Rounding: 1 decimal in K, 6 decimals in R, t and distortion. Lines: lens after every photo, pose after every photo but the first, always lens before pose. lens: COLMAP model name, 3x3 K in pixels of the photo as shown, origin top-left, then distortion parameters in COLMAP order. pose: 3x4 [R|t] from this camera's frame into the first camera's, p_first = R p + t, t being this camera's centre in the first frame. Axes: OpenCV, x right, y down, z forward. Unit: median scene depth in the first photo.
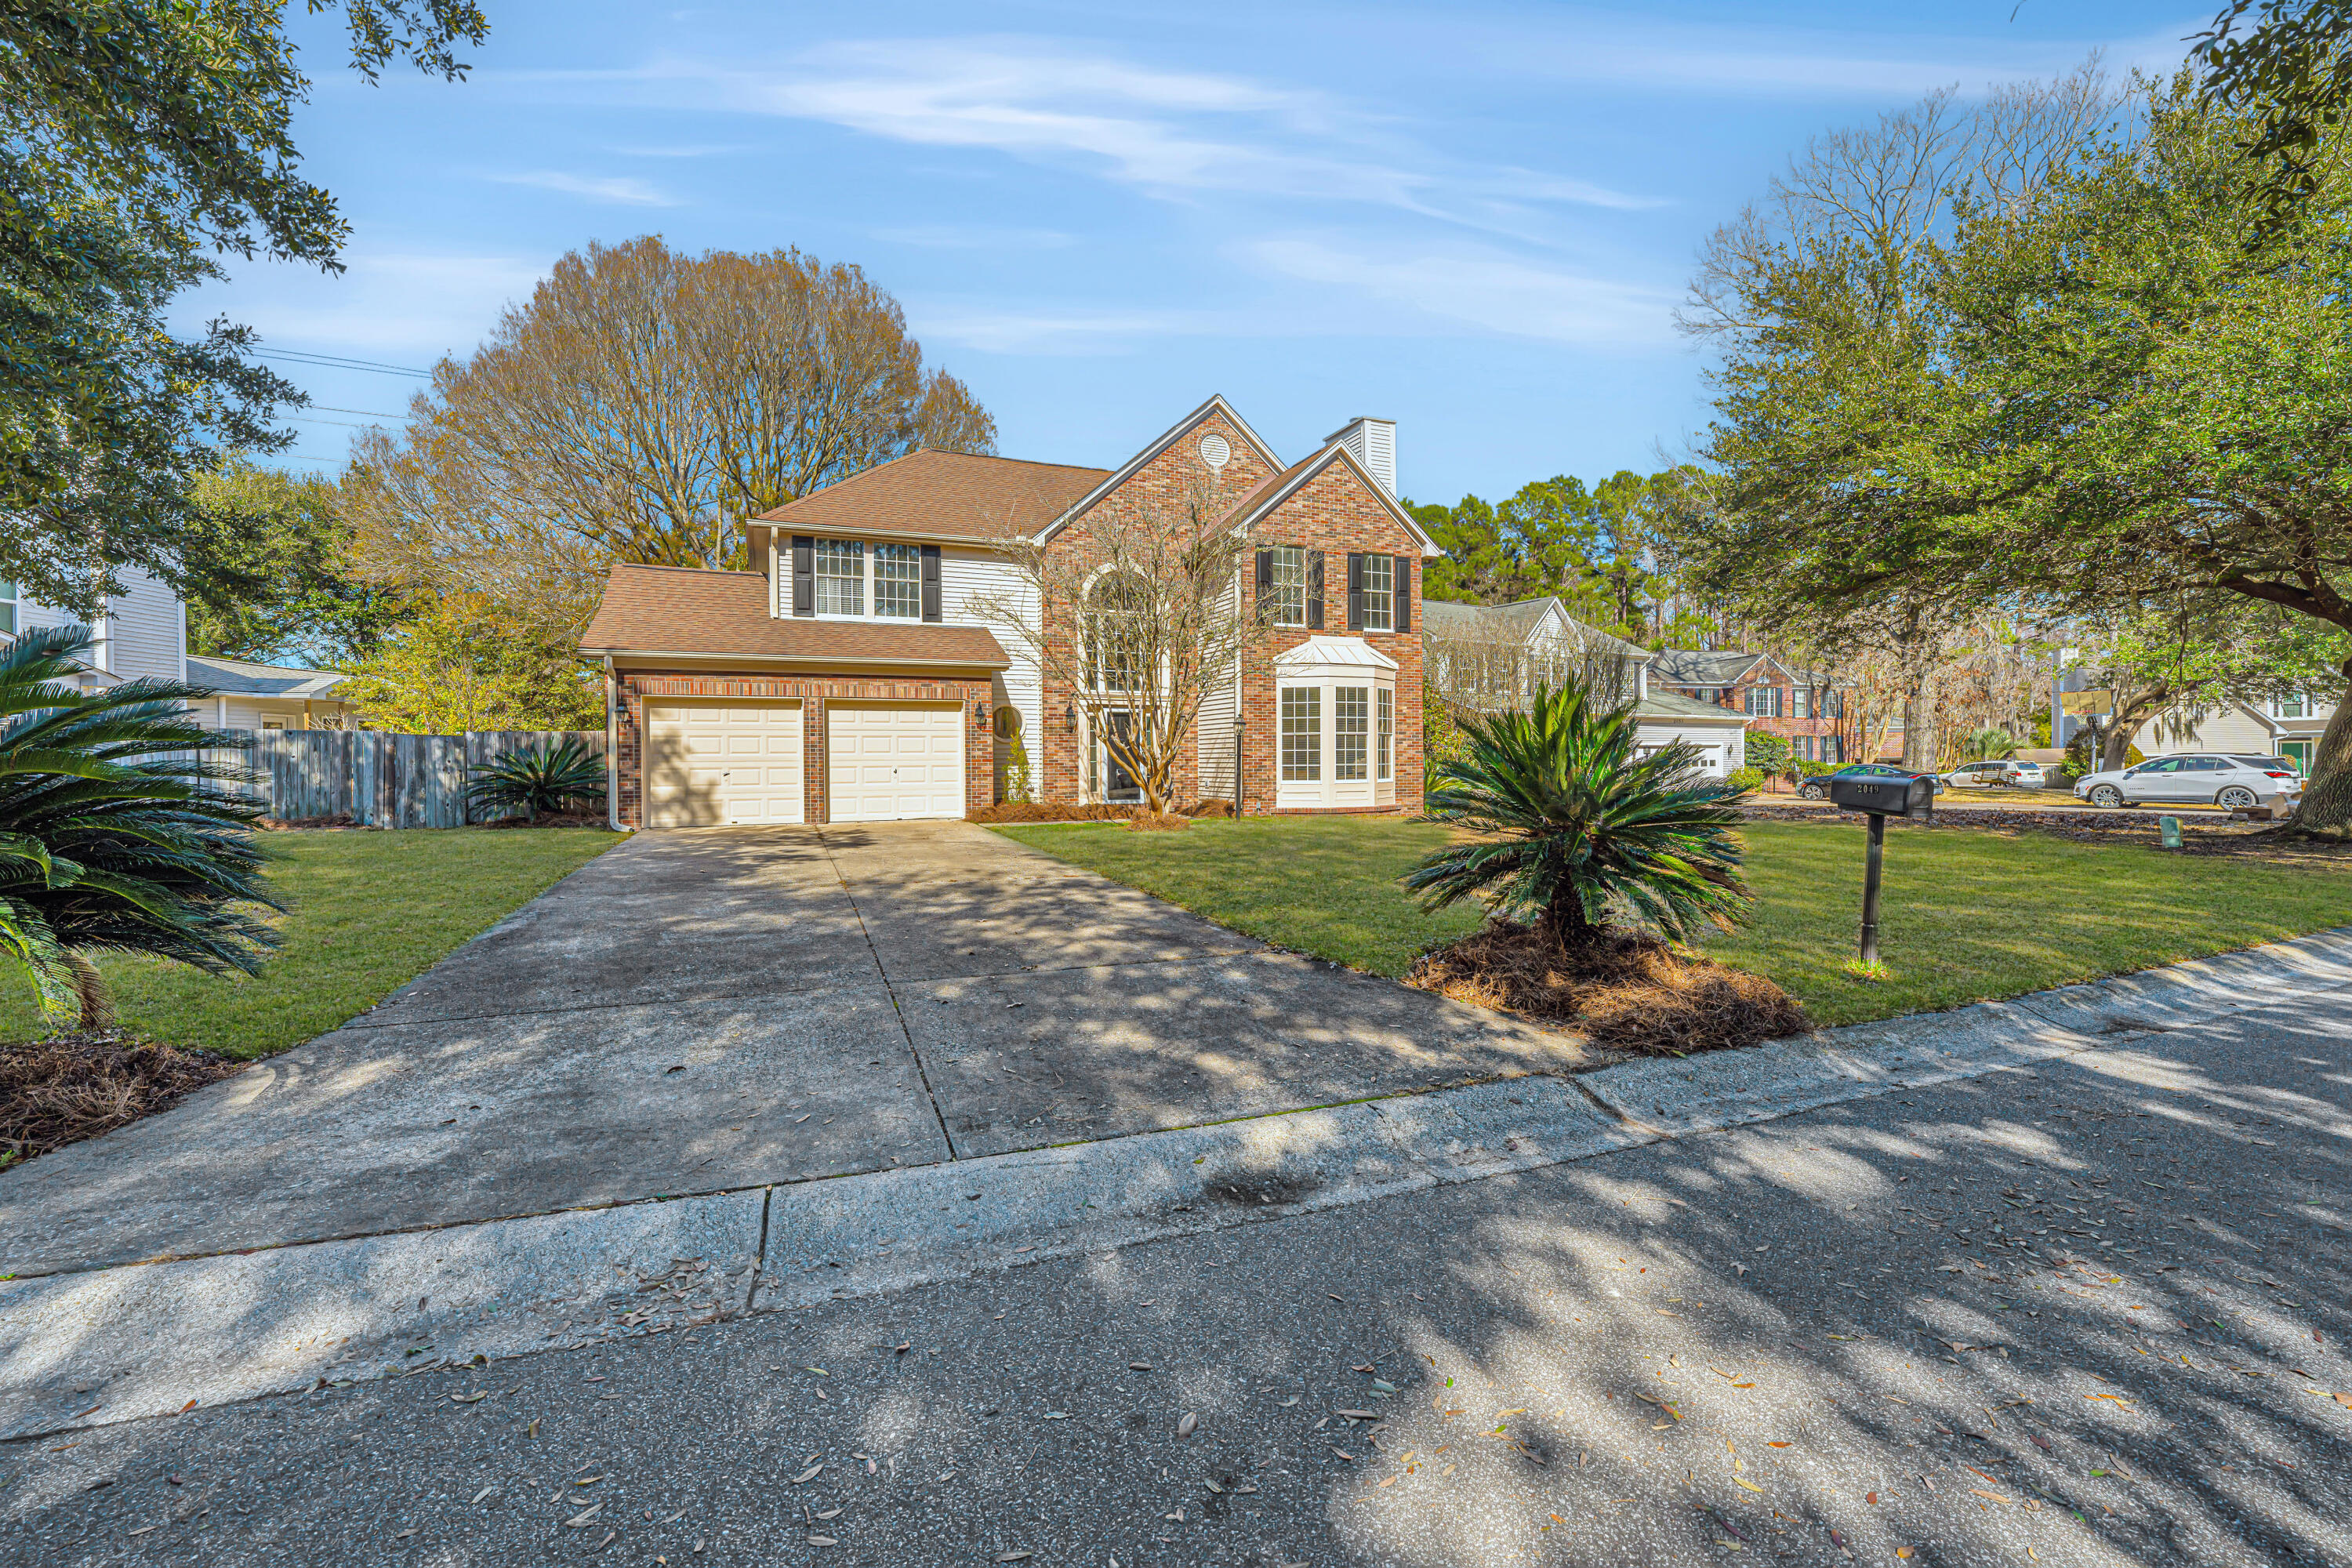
lens RADIAL K [[941.1, 0, 1173.1], [0, 941.1, 781.4], [0, 0, 1]] dist [-0.000173, 0.000119]
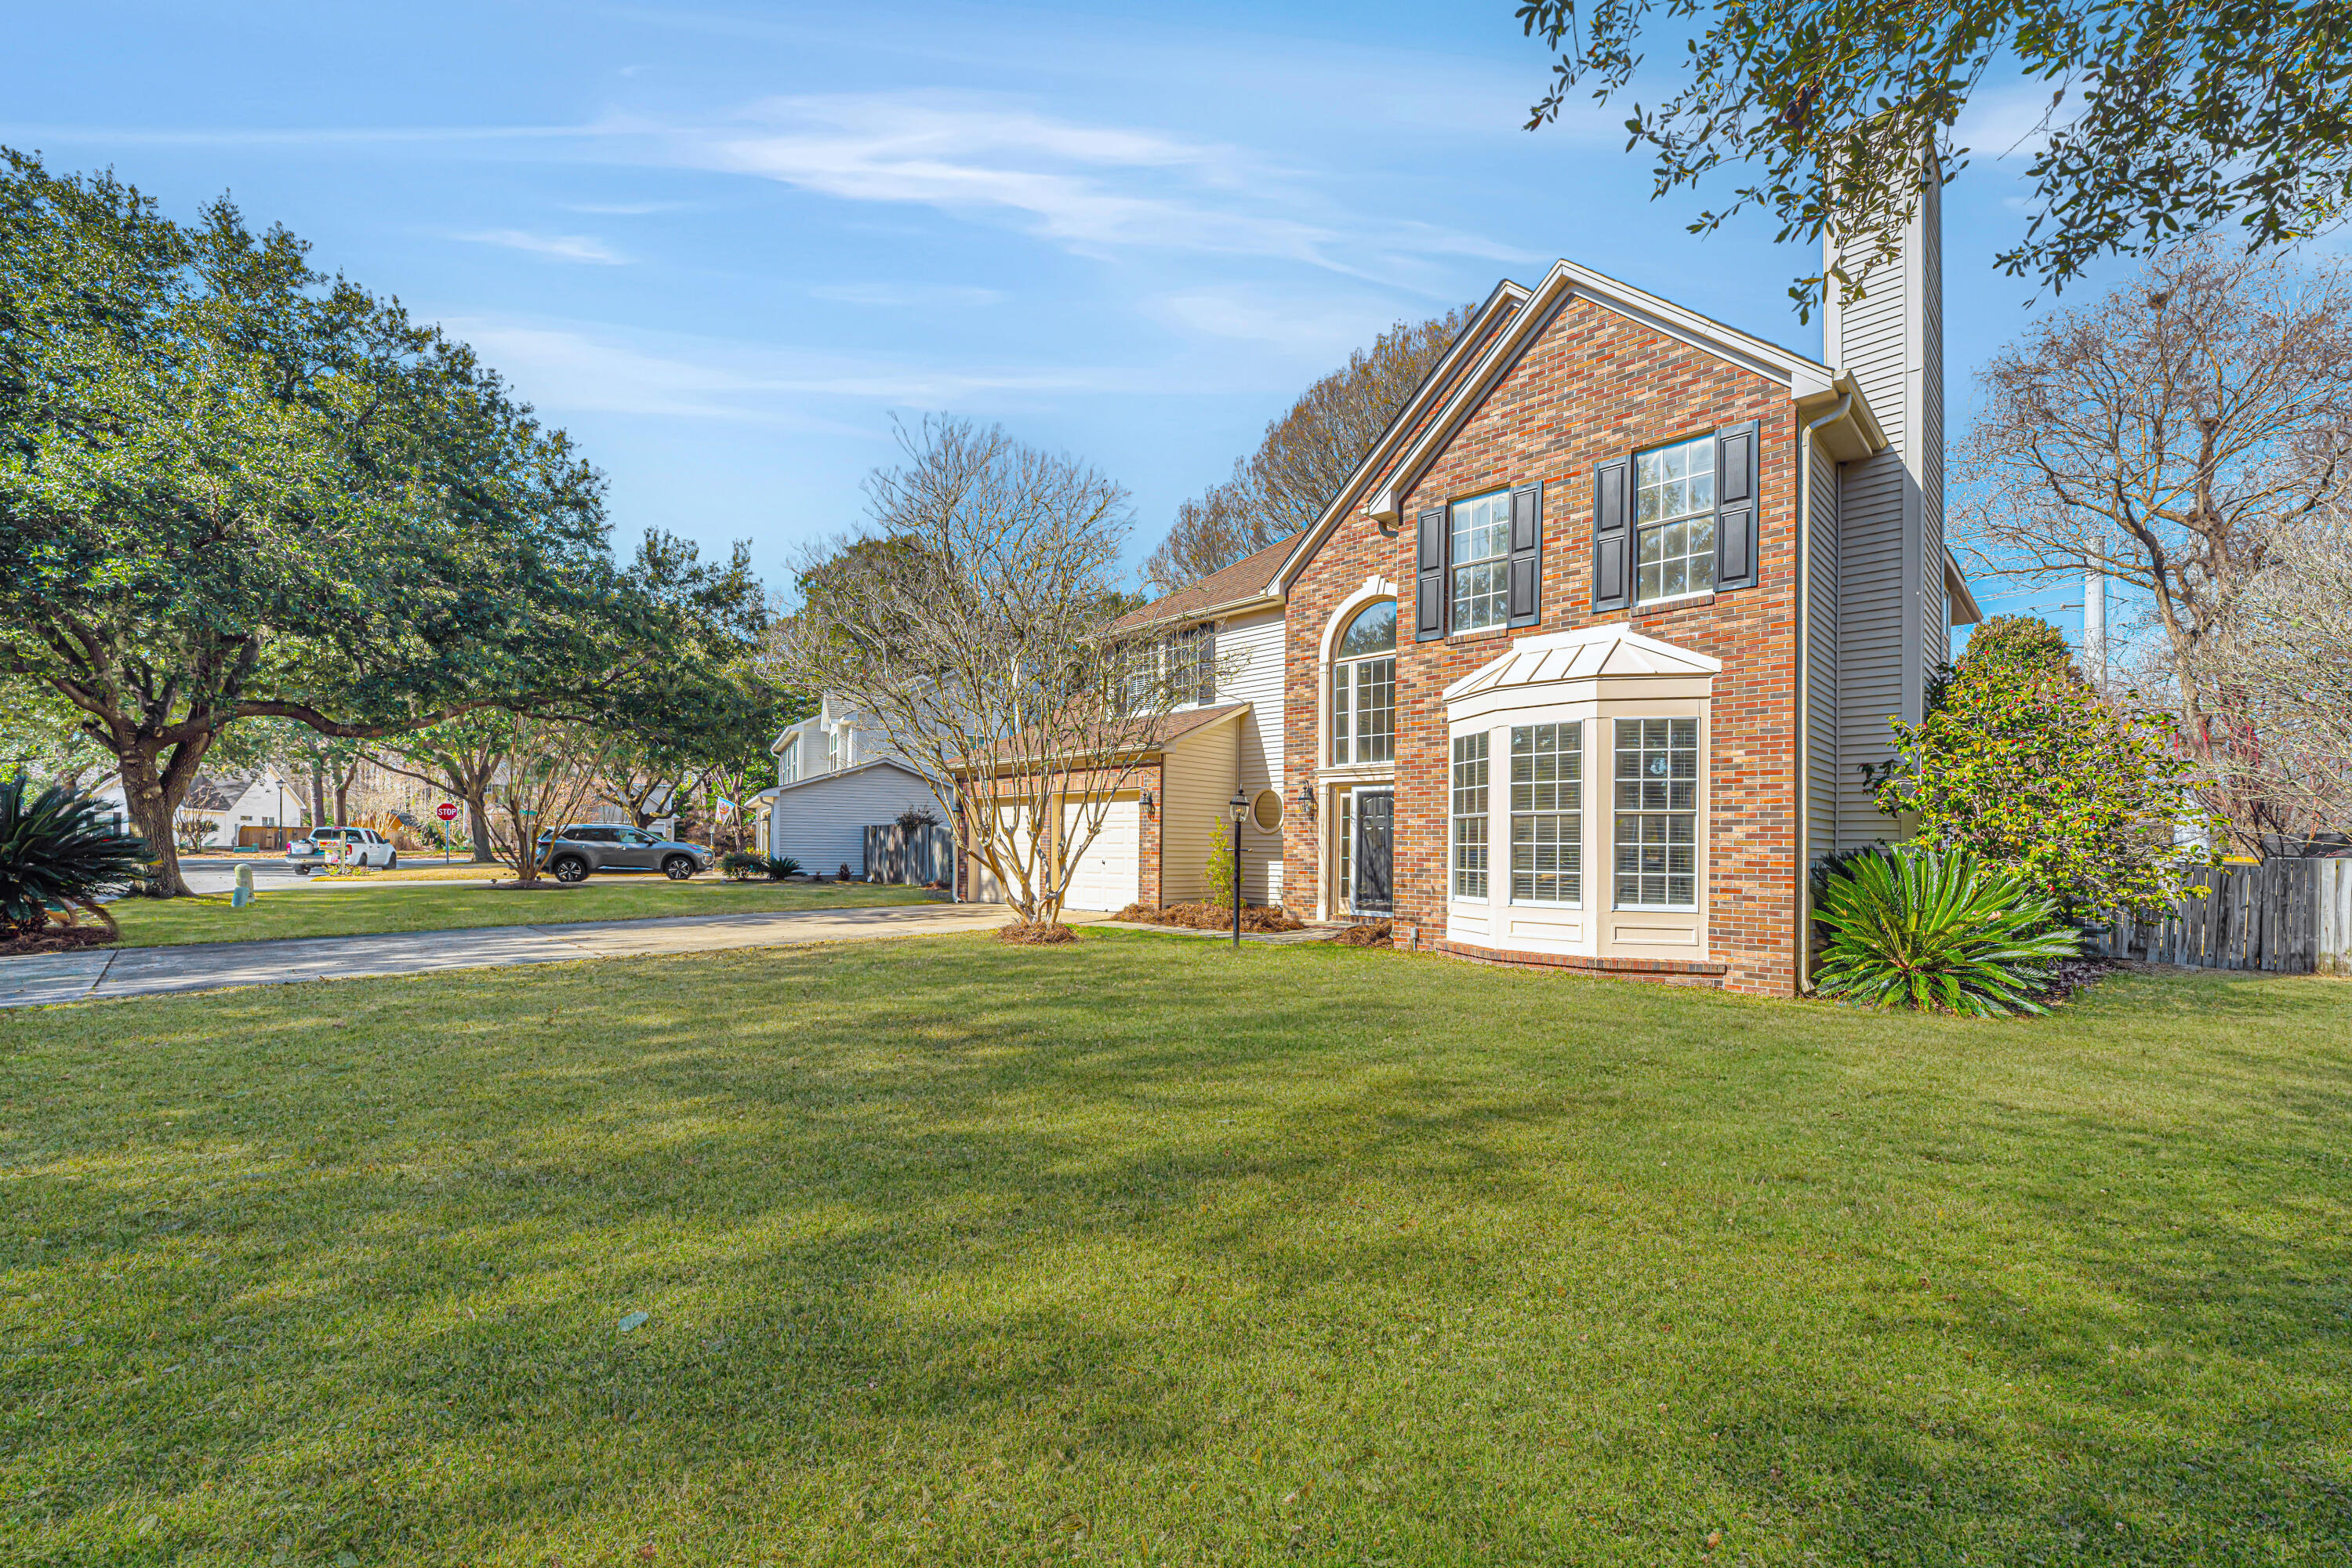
lens RADIAL K [[1006.0, 0, 1145.2], [0, 1006.0, 874.8], [0, 0, 1]] dist [0.002942, 0.000018]
pose [[0.343630, 0.029758, -0.938633, 0.648592], [-0.044716, 0.998883, 0.015298, -0.014582], [0.938040, 0.036715, 0.344577, 0.600739]]
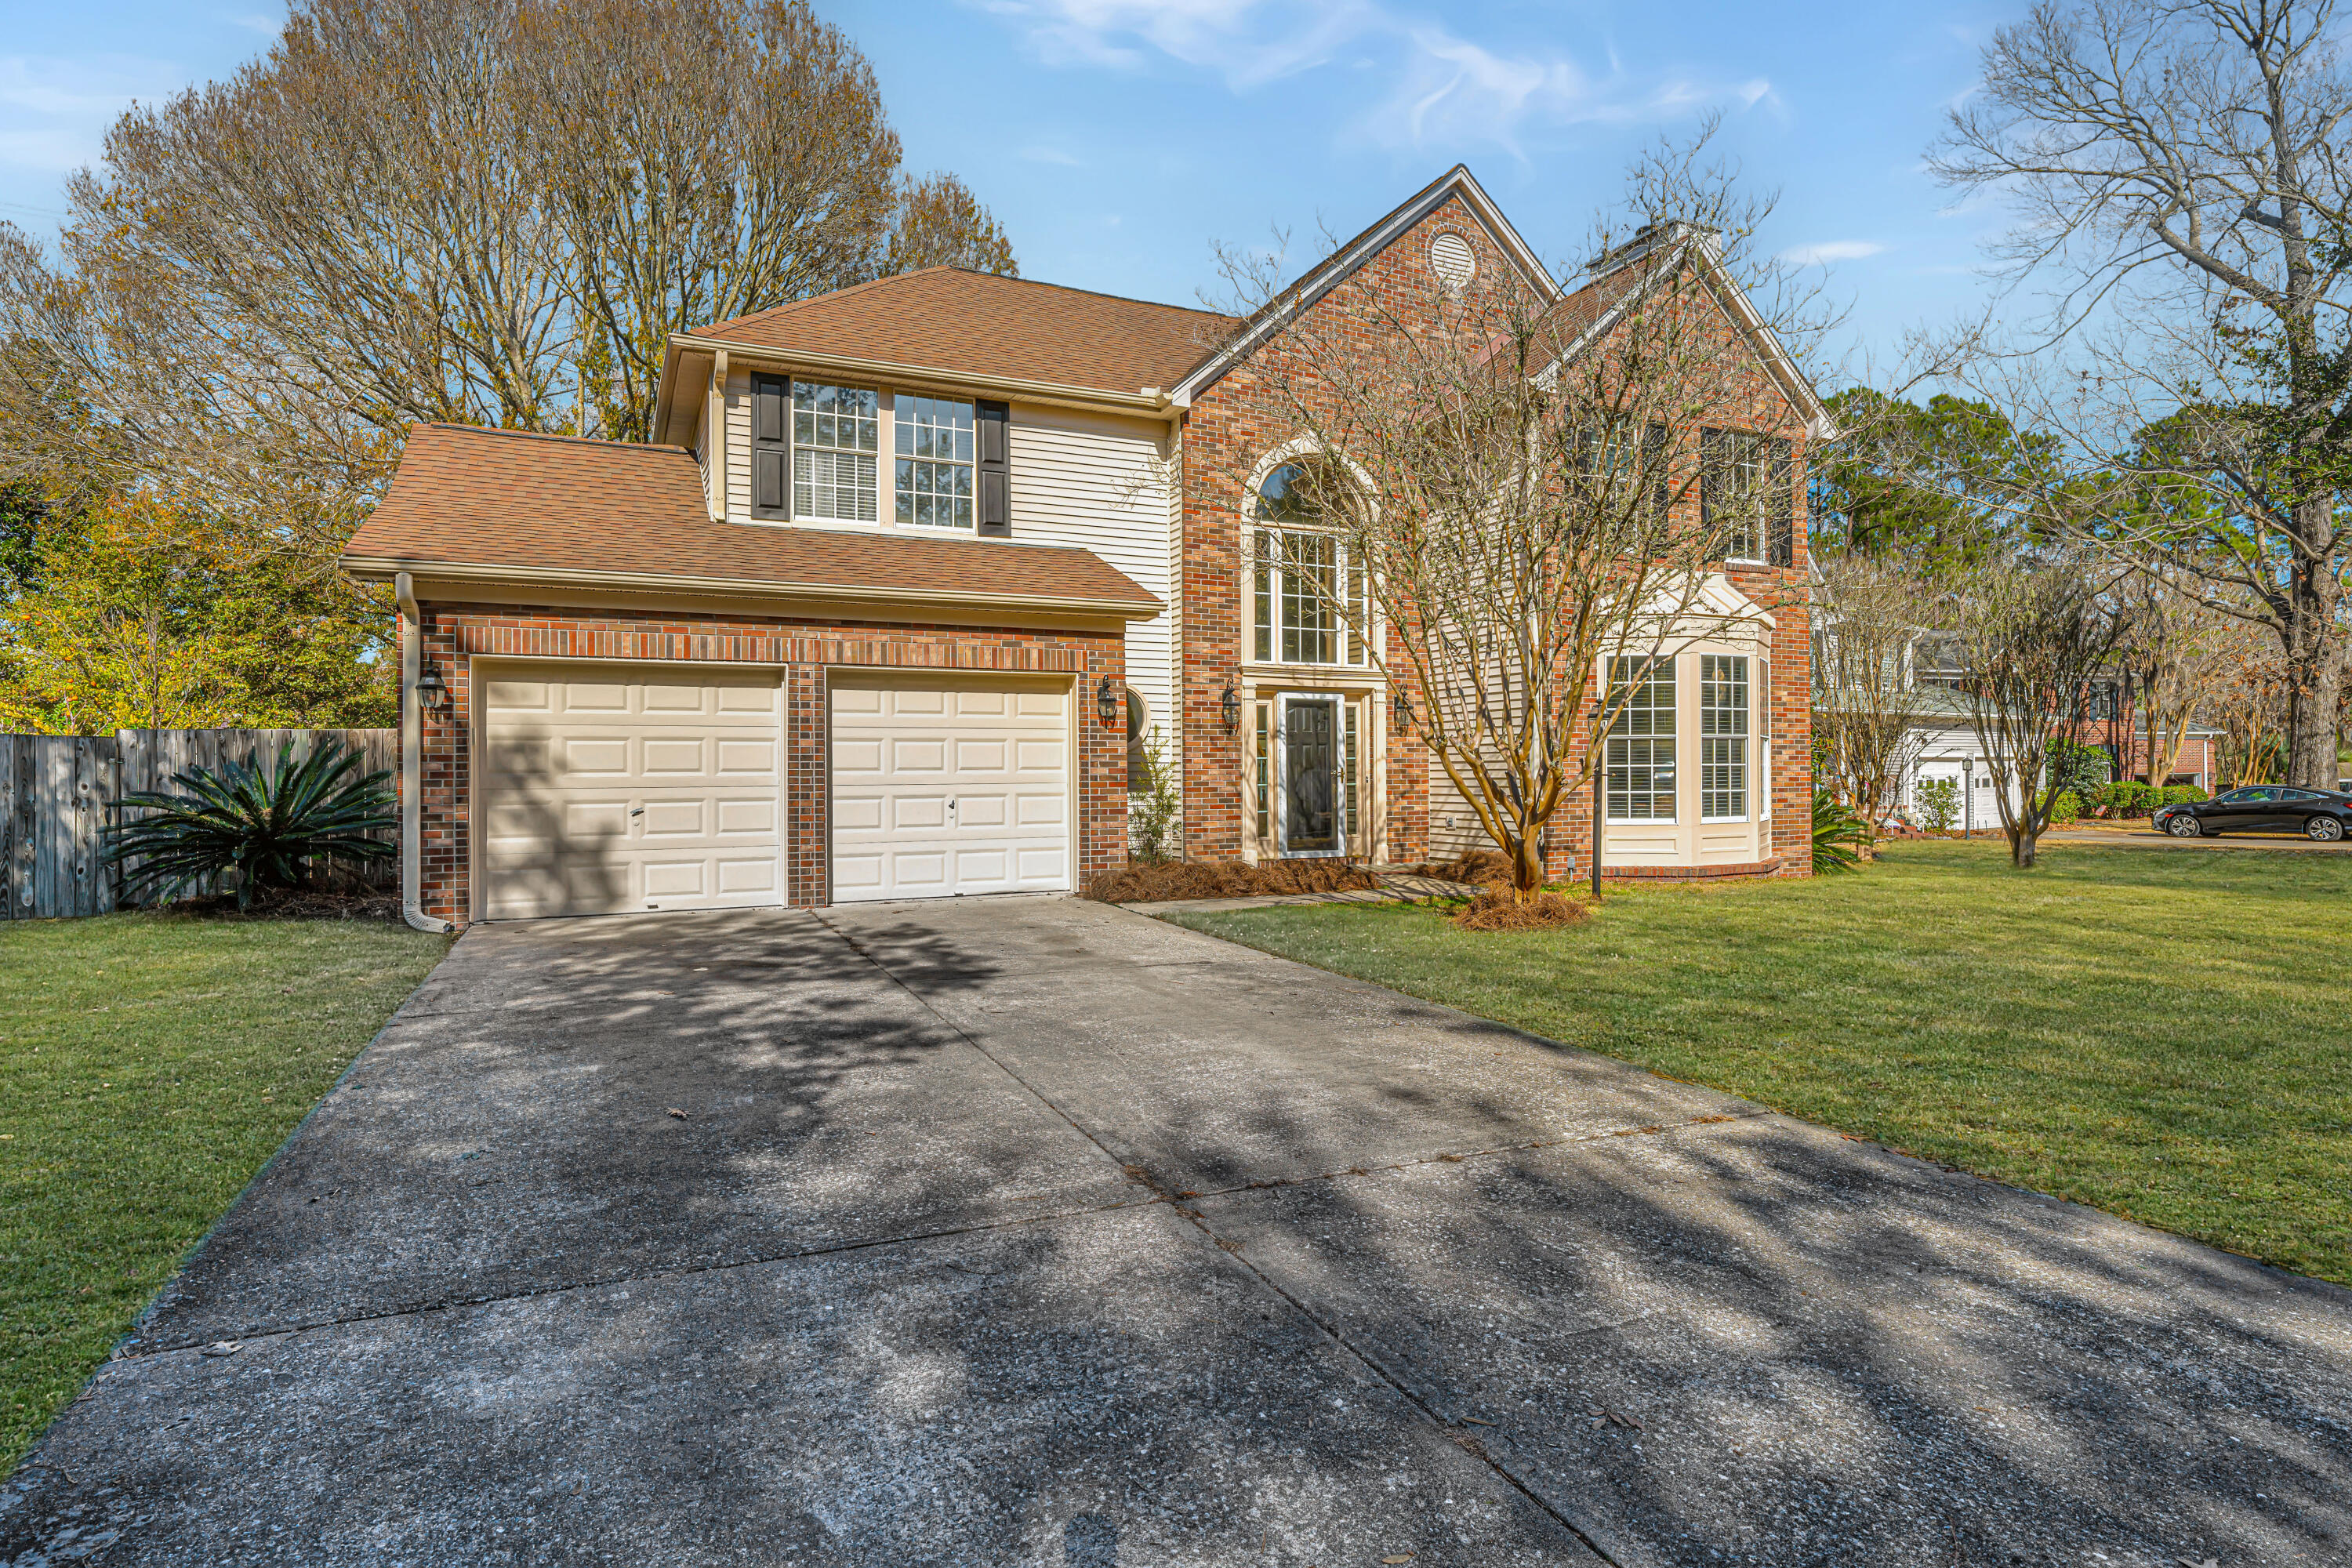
lens RADIAL K [[1210.5, 0, 1192.1], [0, 1210.5, 779.9], [0, 0, 1]] dist [-0.004263, 0.000490]
pose [[0.999084, 0.000018, 0.042797, -0.168236], [0.000779, 0.999827, -0.018586, -0.010820], [-0.042790, 0.018602, 0.998911, 0.275610]]
